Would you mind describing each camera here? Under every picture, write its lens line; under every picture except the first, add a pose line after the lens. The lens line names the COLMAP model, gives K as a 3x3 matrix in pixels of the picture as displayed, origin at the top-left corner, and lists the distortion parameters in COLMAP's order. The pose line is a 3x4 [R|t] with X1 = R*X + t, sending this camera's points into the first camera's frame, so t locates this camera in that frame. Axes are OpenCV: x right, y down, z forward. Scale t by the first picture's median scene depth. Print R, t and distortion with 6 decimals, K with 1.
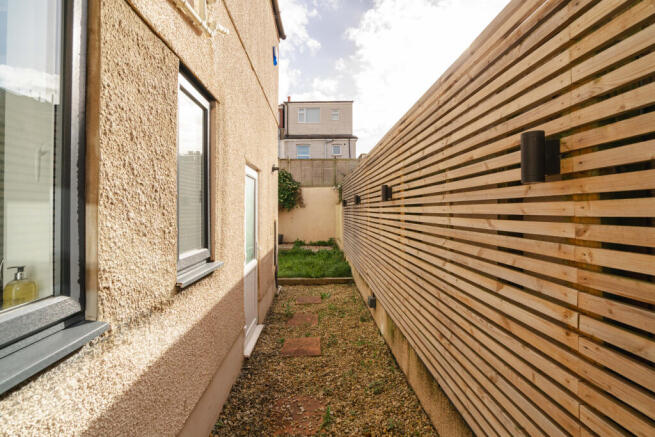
lens RADIAL K [[299.8, 0, 327.0], [0, 299.8, 213.7], [0, 0, 1]] dist [0.011945, 0.000626]
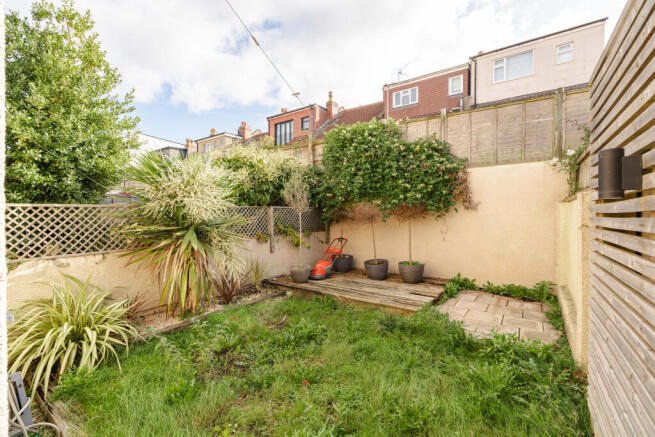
lens RADIAL K [[299.8, 0, 327.1], [0, 299.8, 218.8], [0, 0, 1]] dist [0.011945, 0.000626]
pose [[0.803813, 0.011724, -0.594767, 0.019565], [-0.008124, 0.999929, 0.008731, -0.008712], [0.594827, -0.002186, 0.803851, 0.480315]]
